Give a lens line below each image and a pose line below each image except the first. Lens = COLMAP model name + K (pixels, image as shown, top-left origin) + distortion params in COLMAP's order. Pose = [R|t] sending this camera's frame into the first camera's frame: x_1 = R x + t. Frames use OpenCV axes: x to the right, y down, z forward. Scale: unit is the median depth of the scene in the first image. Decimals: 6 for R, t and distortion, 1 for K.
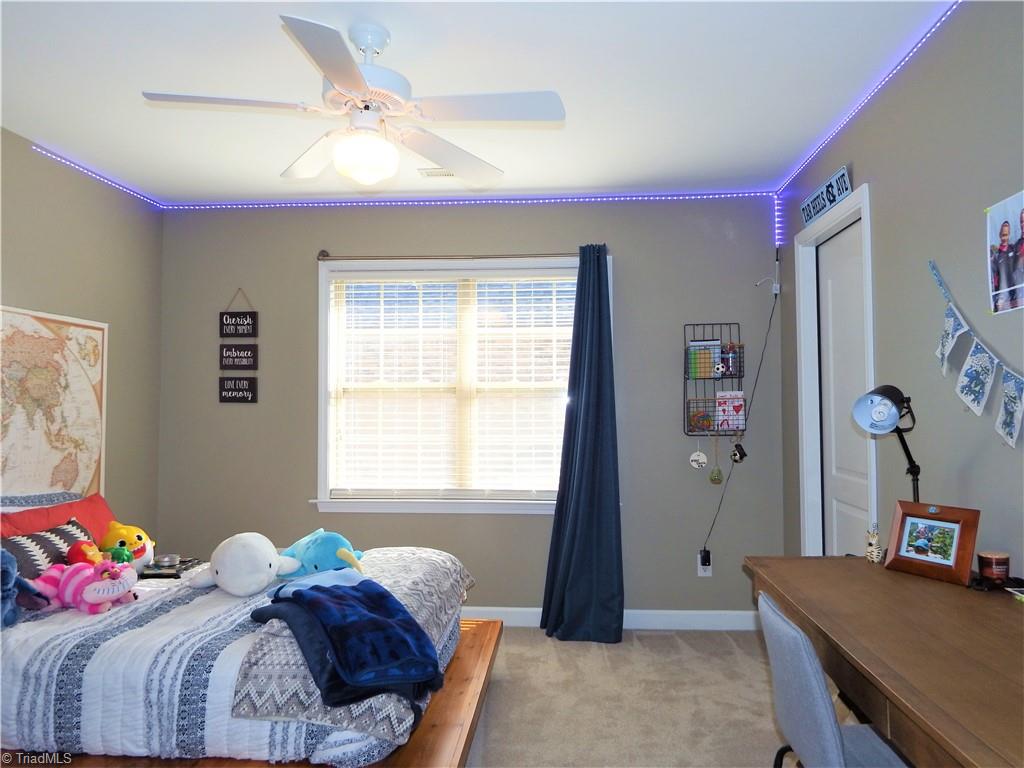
lens RADIAL K [[742.0, 0, 512.0], [0, 742.0, 384.0], [0, 0, 1]] dist [-0.010358, -0.000058]
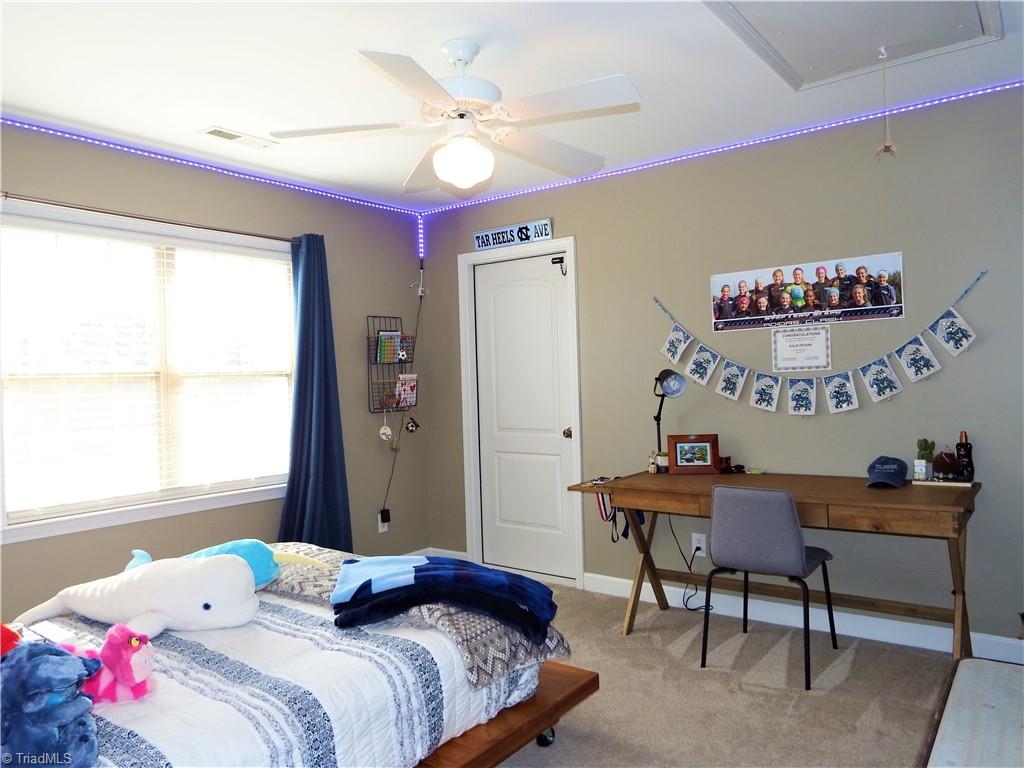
lens RADIAL K [[727.7, 0, 512.0], [0, 727.7, 384.0], [0, 0, 1]] dist [-0.019366, -0.000859]
pose [[0.539838, -0.018439, 0.841567, -0.616452], [-0.000627, 0.999751, 0.022307, -0.000589], [-0.841769, -0.012569, 0.539692, 0.215016]]
